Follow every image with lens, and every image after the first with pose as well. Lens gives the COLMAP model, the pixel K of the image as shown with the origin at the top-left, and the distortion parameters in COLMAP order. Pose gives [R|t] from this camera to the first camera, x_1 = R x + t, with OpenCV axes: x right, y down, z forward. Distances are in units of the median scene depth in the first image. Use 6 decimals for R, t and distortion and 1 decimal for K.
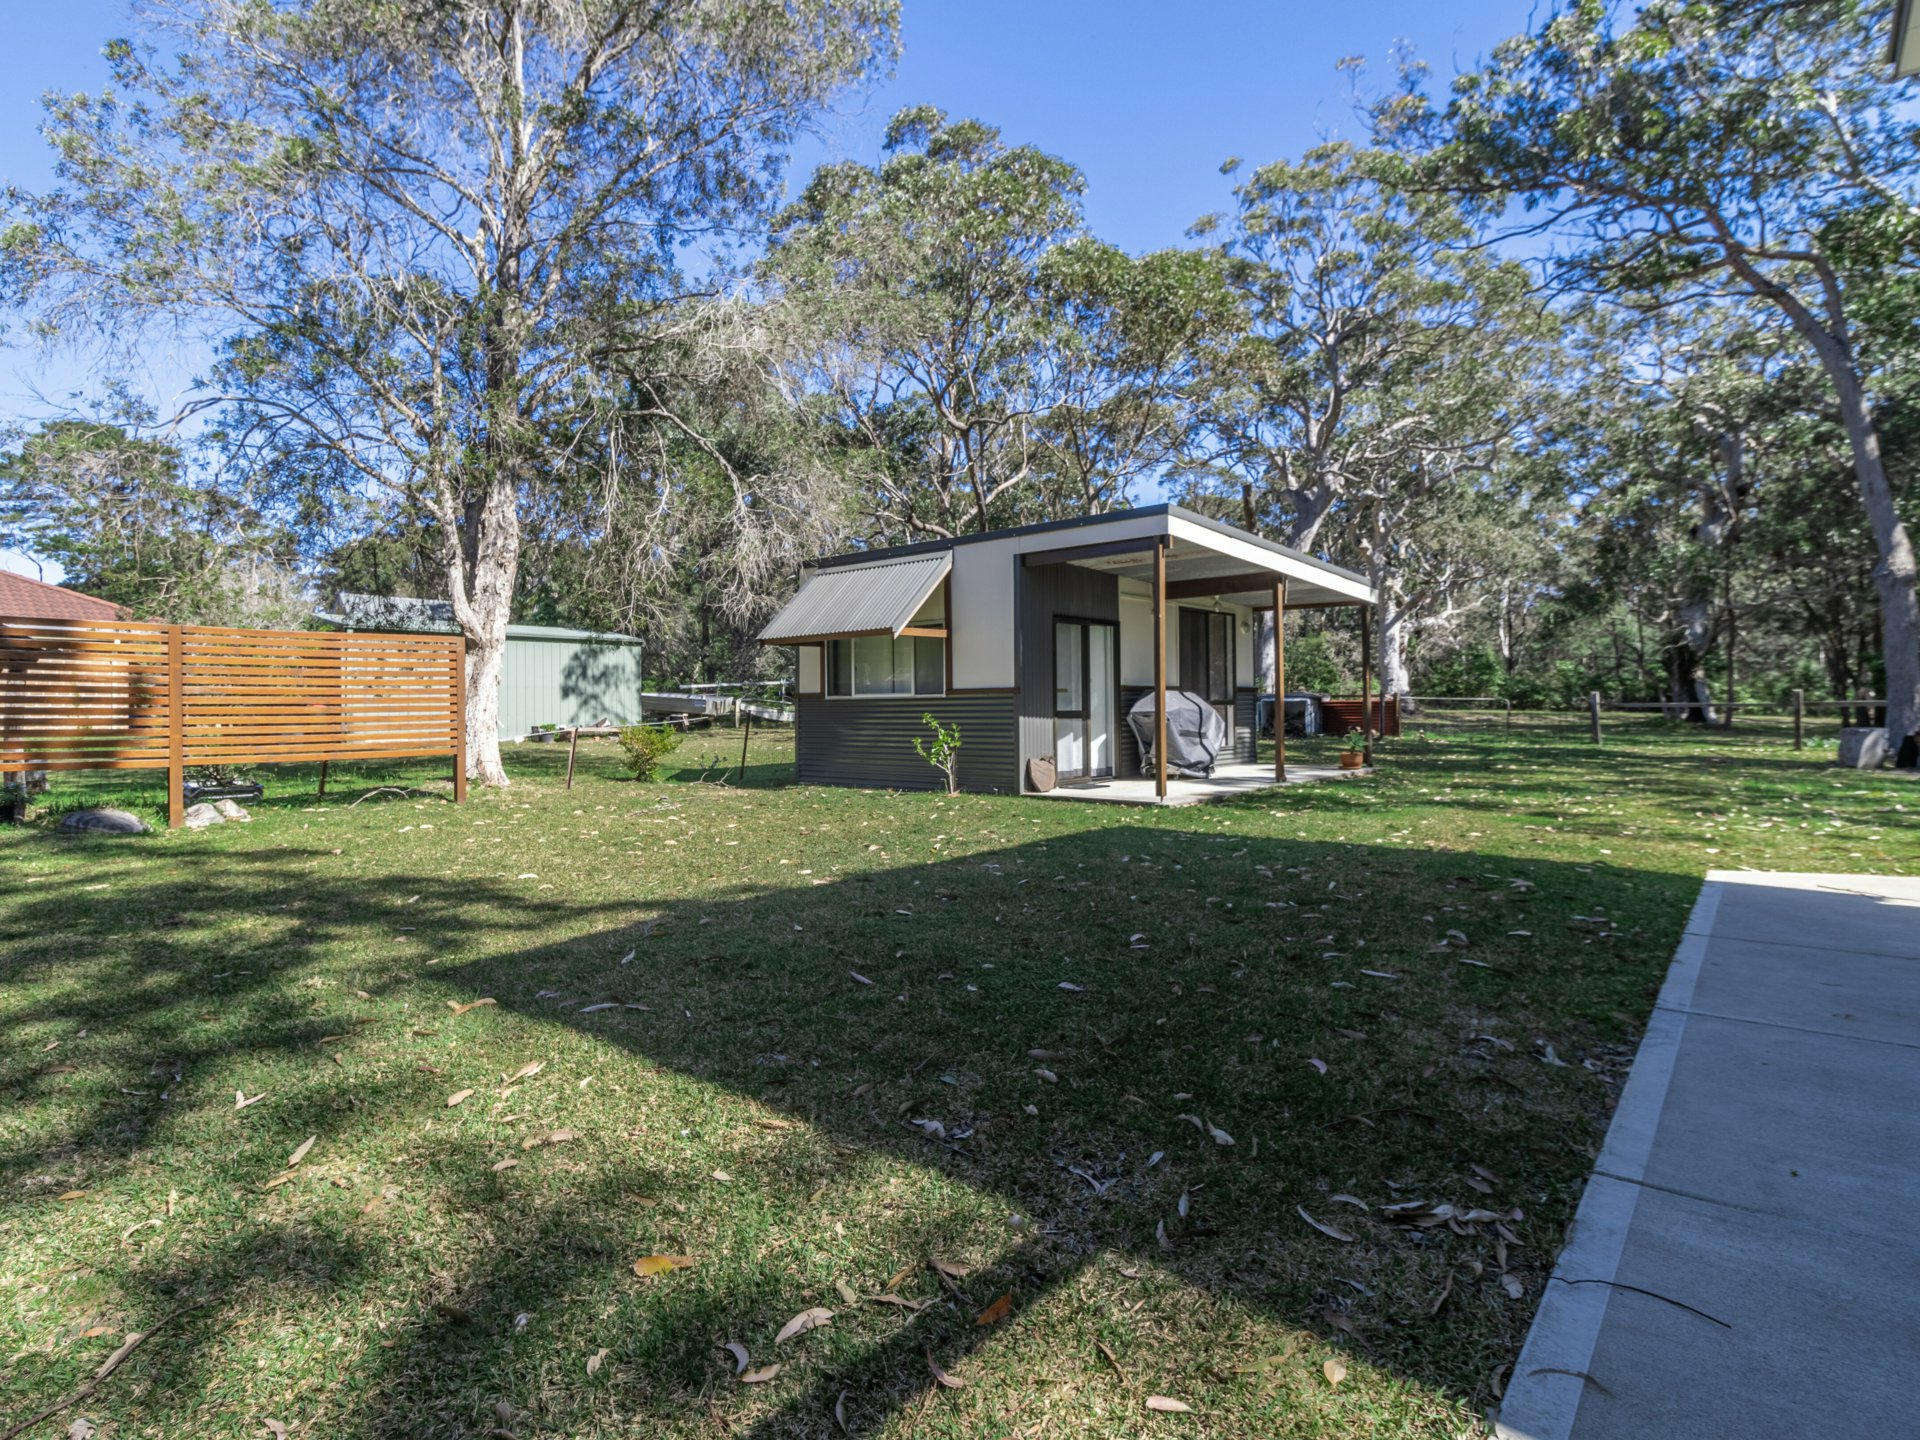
lens RADIAL K [[1029.8, 0, 945.9], [0, 1029.8, 715.8], [0, 0, 1]] dist [0.006715, 0.000820]
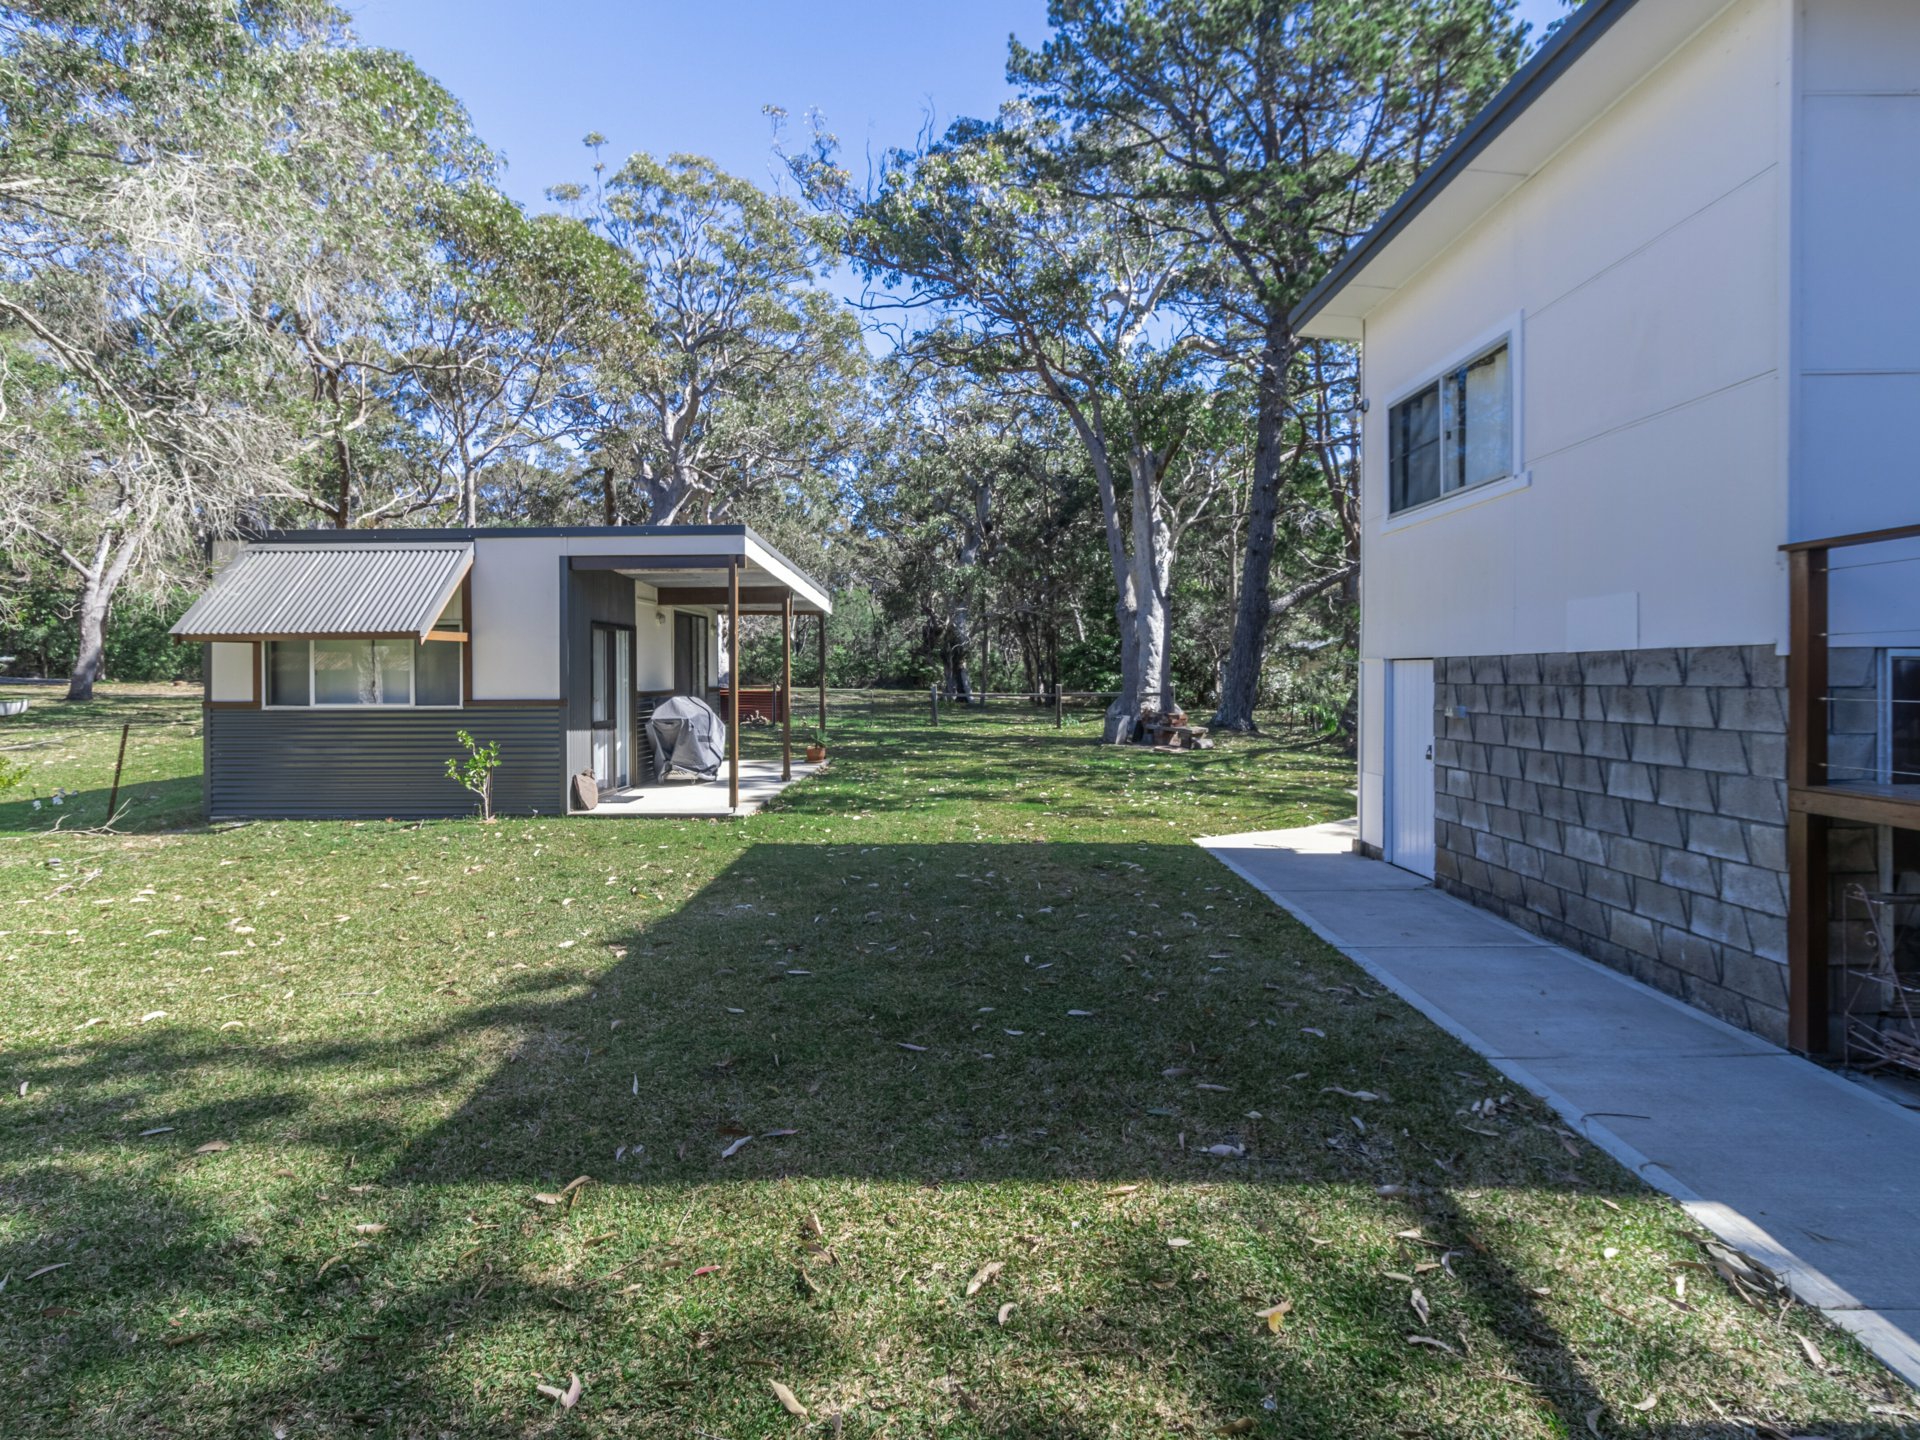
lens RADIAL K [[1029.8, 0, 946.1], [0, 1029.8, 700.4], [0, 0, 1]] dist [0.006715, 0.000820]
pose [[0.761093, -0.013846, 0.648494, -0.258473], [0.002505, 0.999827, 0.018407, -0.040978], [-0.648637, -0.012385, 0.760997, 0.065536]]
